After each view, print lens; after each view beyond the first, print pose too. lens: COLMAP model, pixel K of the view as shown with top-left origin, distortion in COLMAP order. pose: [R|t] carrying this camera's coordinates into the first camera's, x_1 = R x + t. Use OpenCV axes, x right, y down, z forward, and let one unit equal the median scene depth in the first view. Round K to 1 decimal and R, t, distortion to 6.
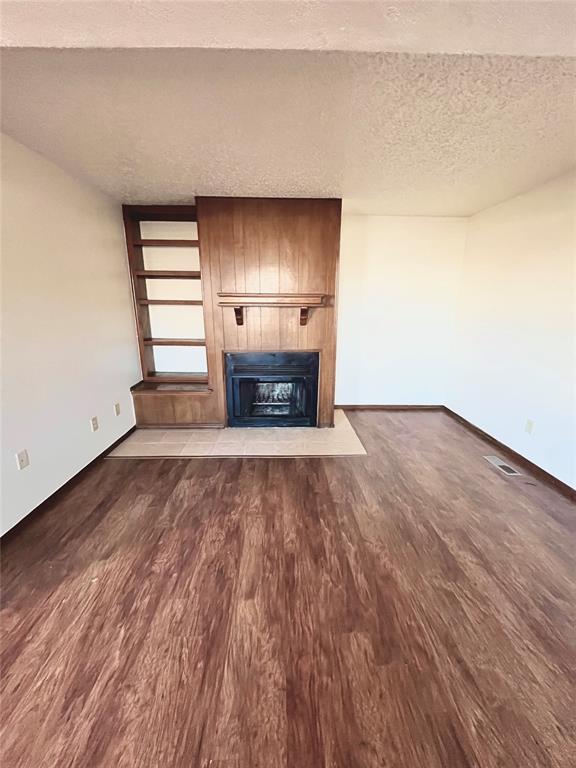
lens RADIAL K [[308.2, 0, 288.0], [0, 308.2, 382.4], [0, 0, 1]] dist [-0.002440, -0.000095]
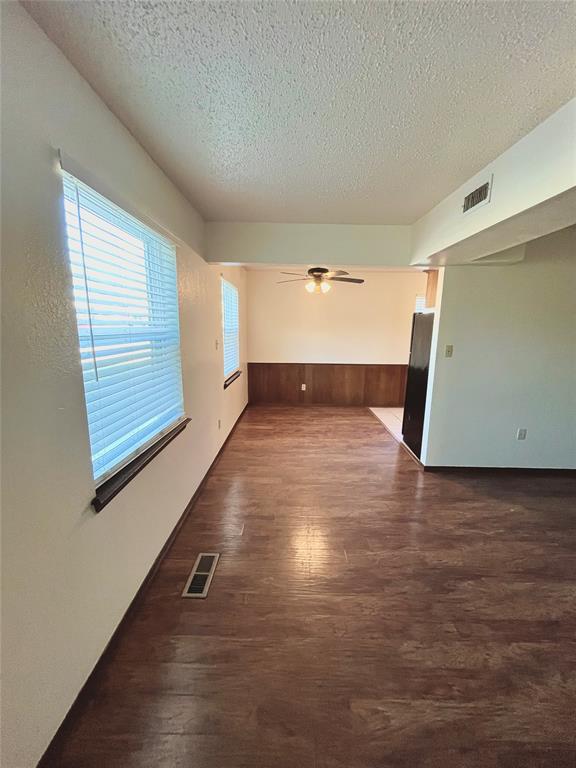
lens RADIAL K [[308.2, 0, 289.6], [0, 308.2, 383.9], [0, 0, 1]] dist [-0.002440, -0.000095]
pose [[-0.035016, 0.175969, -0.983773, 0.584605], [-0.269102, 0.946359, 0.178855, 0.037547], [0.962475, 0.270998, 0.014215, -0.205451]]
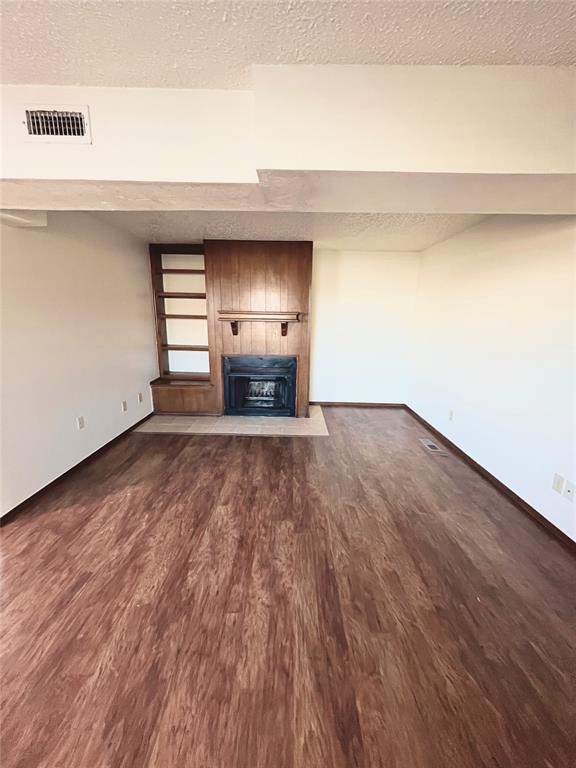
lens RADIAL K [[308.2, 0, 286.8], [0, 308.2, 384.2], [0, 0, 1]] dist [-0.002440, -0.000095]
pose [[0.999115, 0.019087, -0.037484, 0.156747], [-0.020223, 0.999341, -0.030151, 0.076007], [0.036884, 0.030882, 0.998842, -0.386069]]
